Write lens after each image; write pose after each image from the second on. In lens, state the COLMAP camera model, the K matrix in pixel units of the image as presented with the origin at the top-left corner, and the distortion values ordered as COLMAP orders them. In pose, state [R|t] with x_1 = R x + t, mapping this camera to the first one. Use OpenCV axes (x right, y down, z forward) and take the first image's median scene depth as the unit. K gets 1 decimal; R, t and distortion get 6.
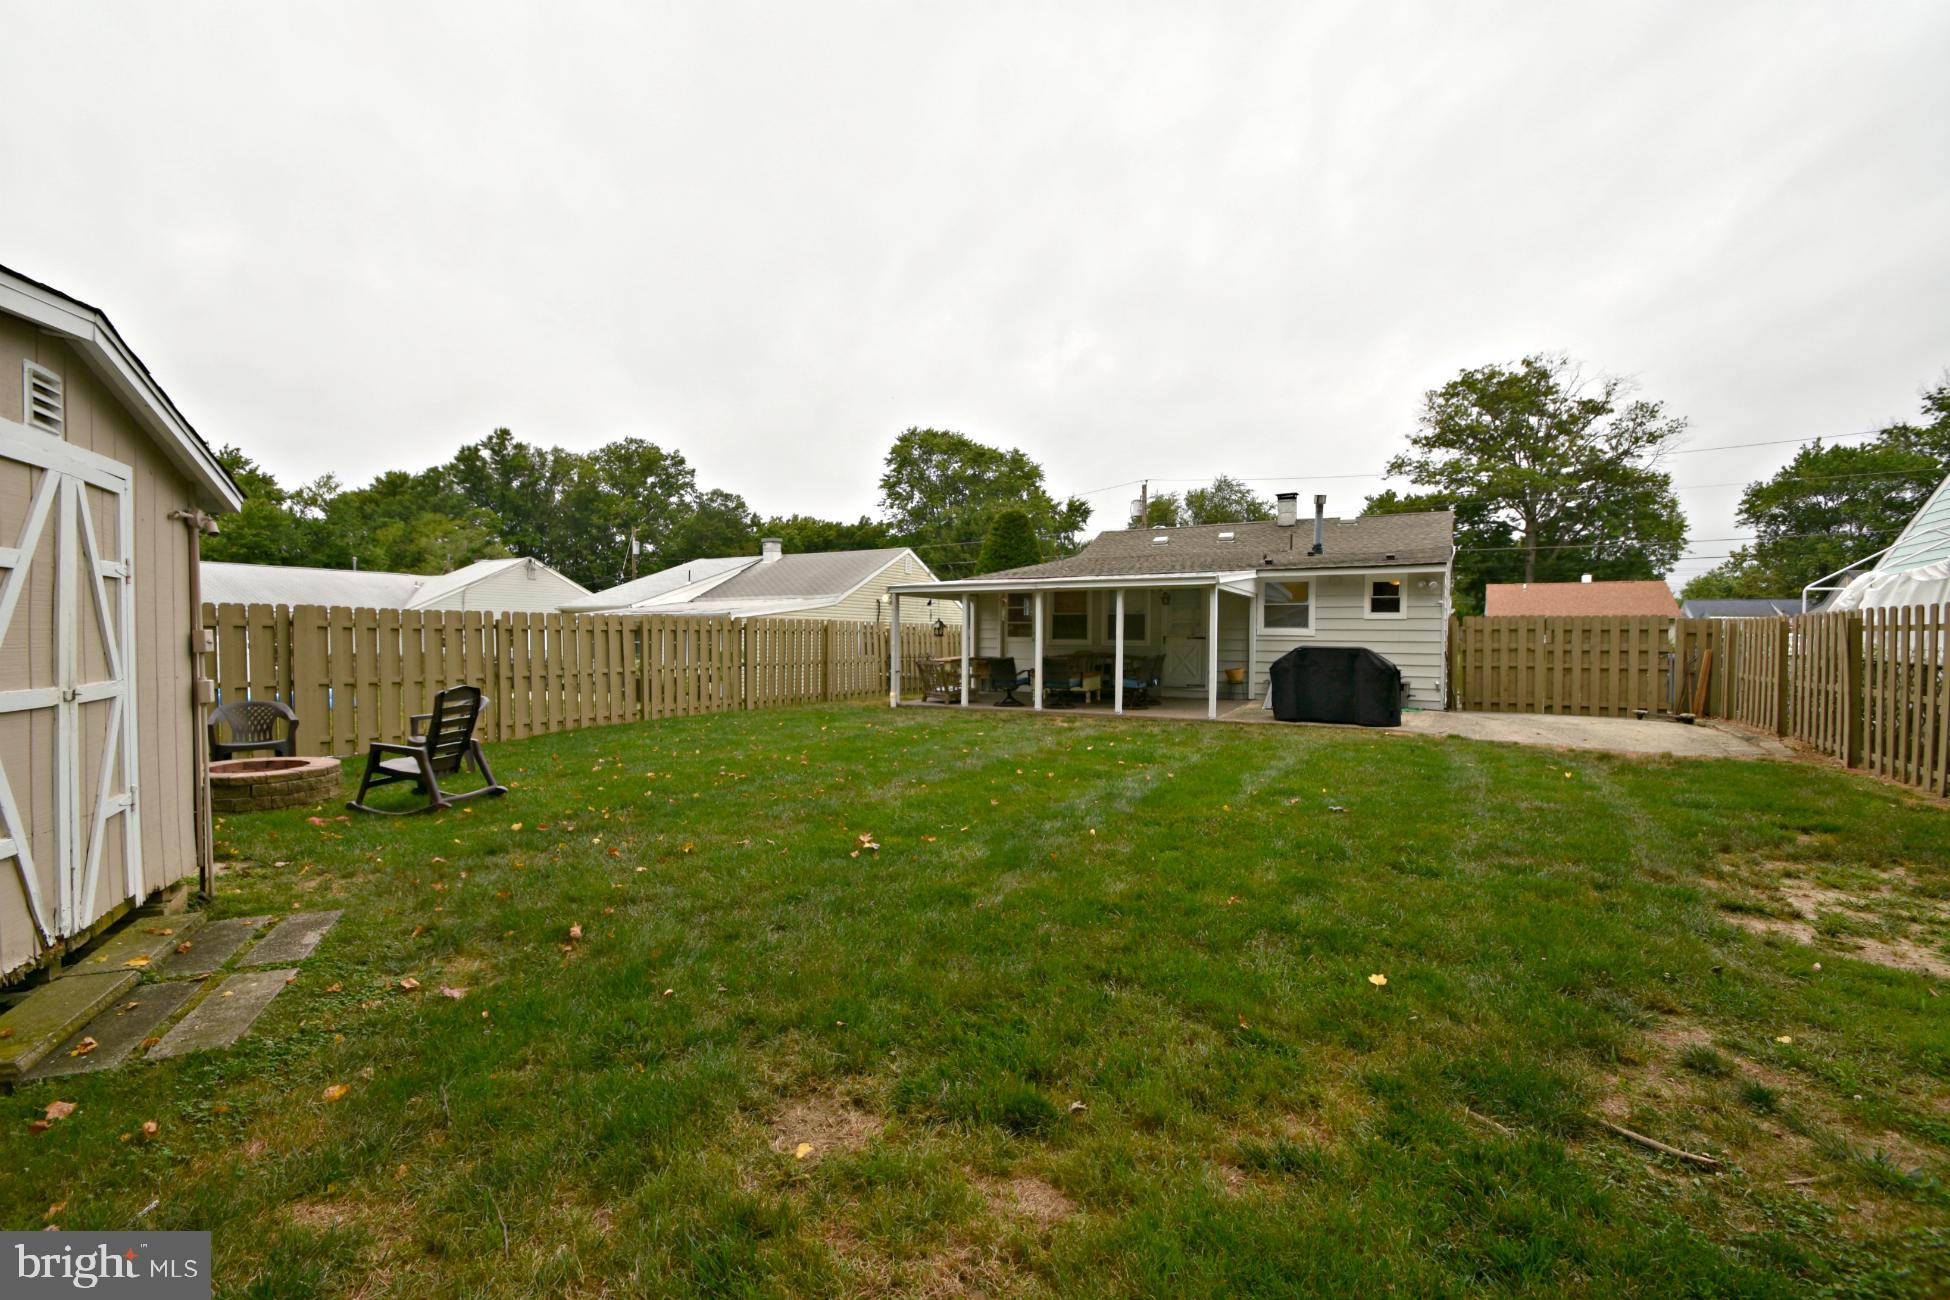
lens RADIAL K [[879.2, 0, 975.0], [0, 879.2, 650.0], [0, 0, 1]] dist [0.001658, -0.000036]
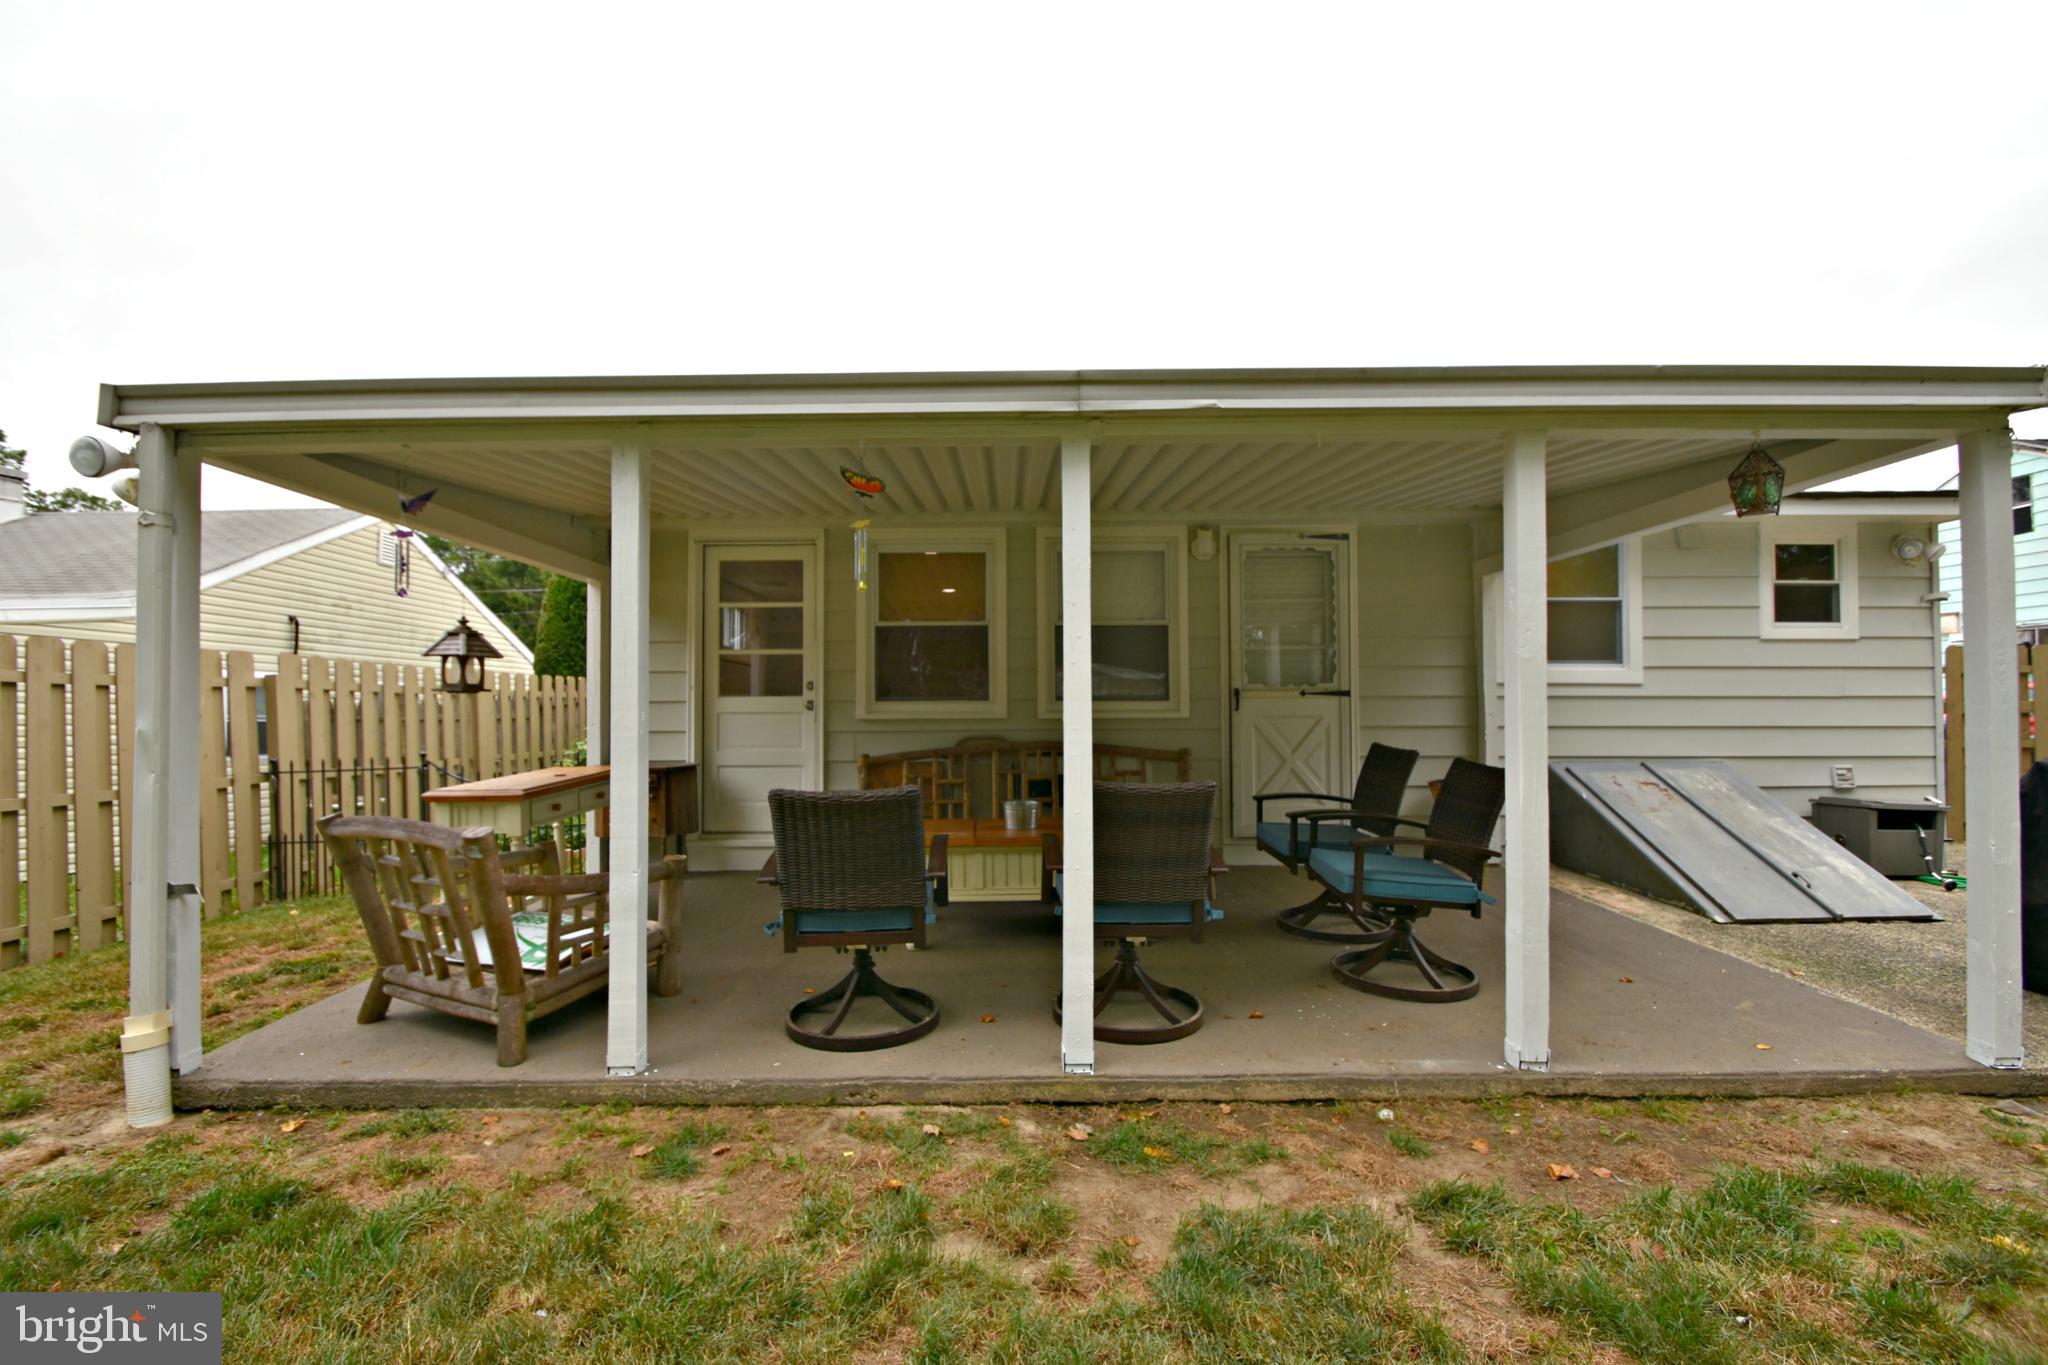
lens RADIAL K [[923.4, 0, 1024.0], [0, 923.4, 682.5], [0, 0, 1]] dist [0.001658, -0.000036]
pose [[0.879969, 0.005563, 0.474999, -0.025781], [0.016643, 0.998957, -0.042531, -0.003833], [-0.474740, 0.045331, 0.878958, 0.696181]]
